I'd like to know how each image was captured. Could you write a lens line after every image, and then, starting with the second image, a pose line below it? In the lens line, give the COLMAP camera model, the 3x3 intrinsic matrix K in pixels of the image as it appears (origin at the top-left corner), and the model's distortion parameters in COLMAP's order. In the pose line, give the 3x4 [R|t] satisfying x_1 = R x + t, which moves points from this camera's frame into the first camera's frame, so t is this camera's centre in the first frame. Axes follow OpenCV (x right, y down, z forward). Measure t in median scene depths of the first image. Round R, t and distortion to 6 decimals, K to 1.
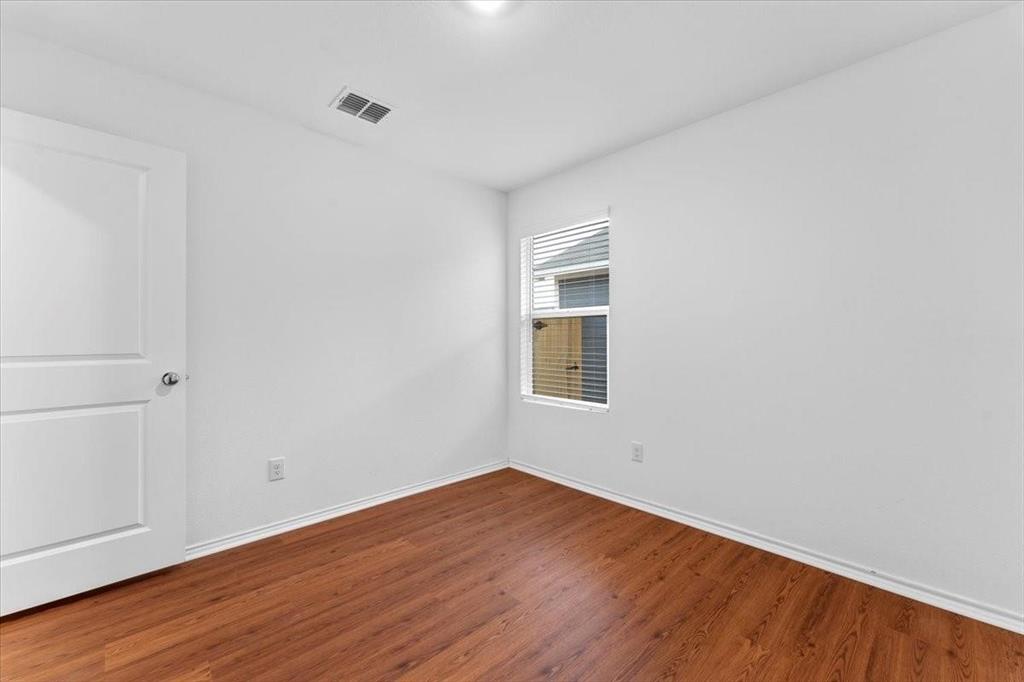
lens RADIAL K [[410.8, 0, 494.3], [0, 410.8, 334.7], [0, 0, 1]] dist [0.008000, -0.000333]
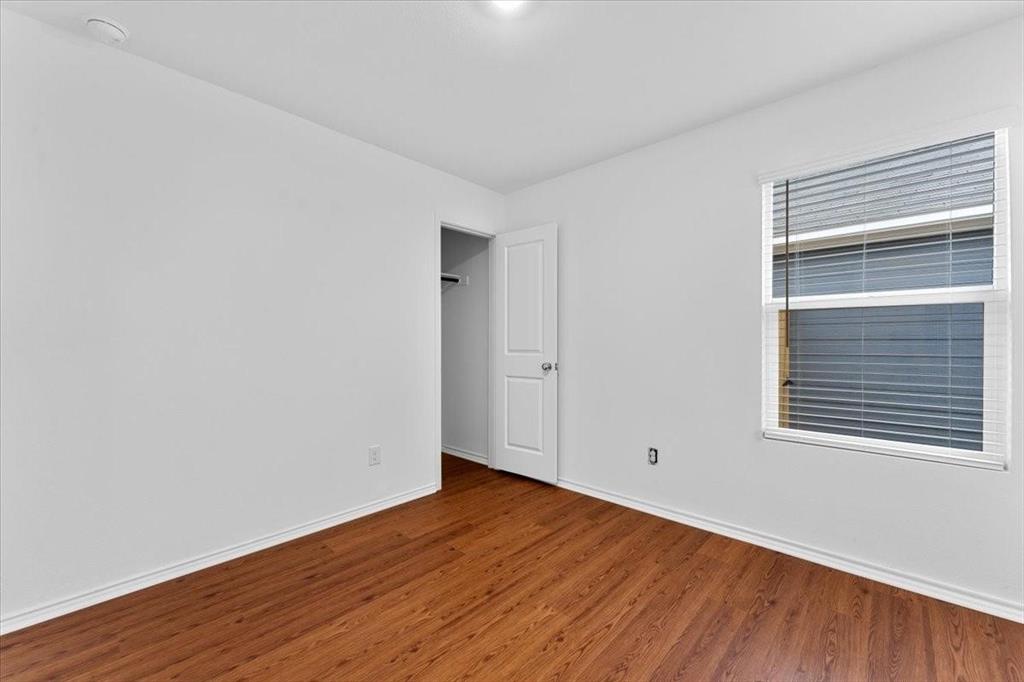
lens RADIAL K [[410.8, 0, 490.6], [0, 410.8, 346.5], [0, 0, 1]] dist [0.008000, -0.000333]
pose [[0.998740, -0.012656, 0.048557, -0.448852], [0.011290, 0.999536, 0.028286, -0.006435], [-0.048892, -0.027702, 0.998420, 0.439771]]
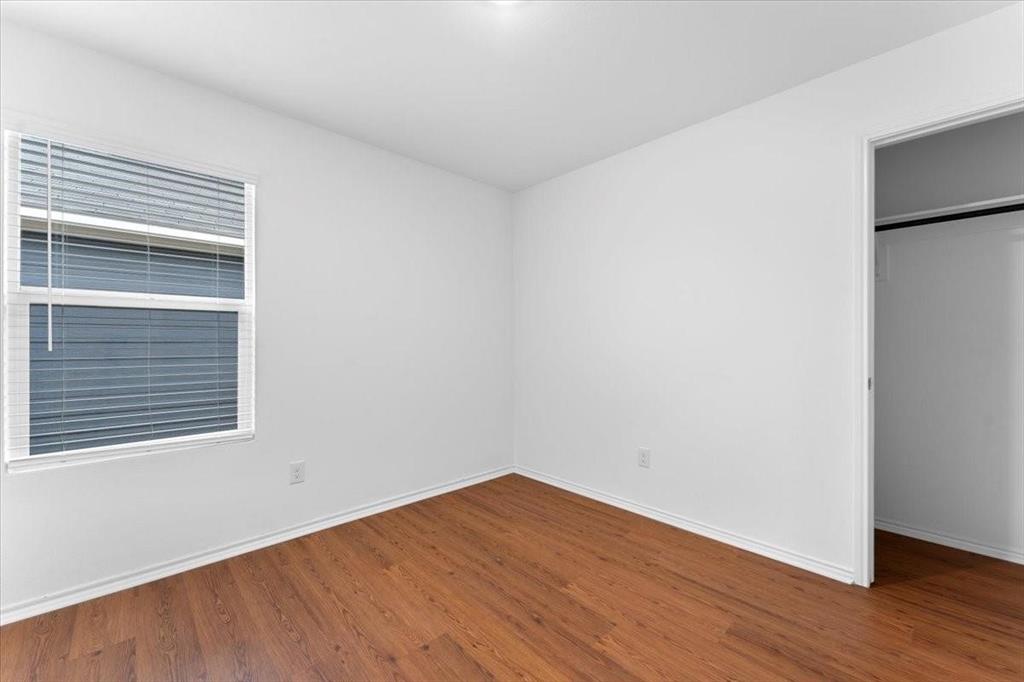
lens RADIAL K [[410.8, 0, 529.0], [0, 410.8, 343.8], [0, 0, 1]] dist [0.008000, -0.000333]
pose [[-0.027929, -0.009188, 0.999568, -0.488174], [-0.017741, 0.999805, 0.008694, -0.005344], [-0.999452, -0.017490, -0.028086, 0.484150]]
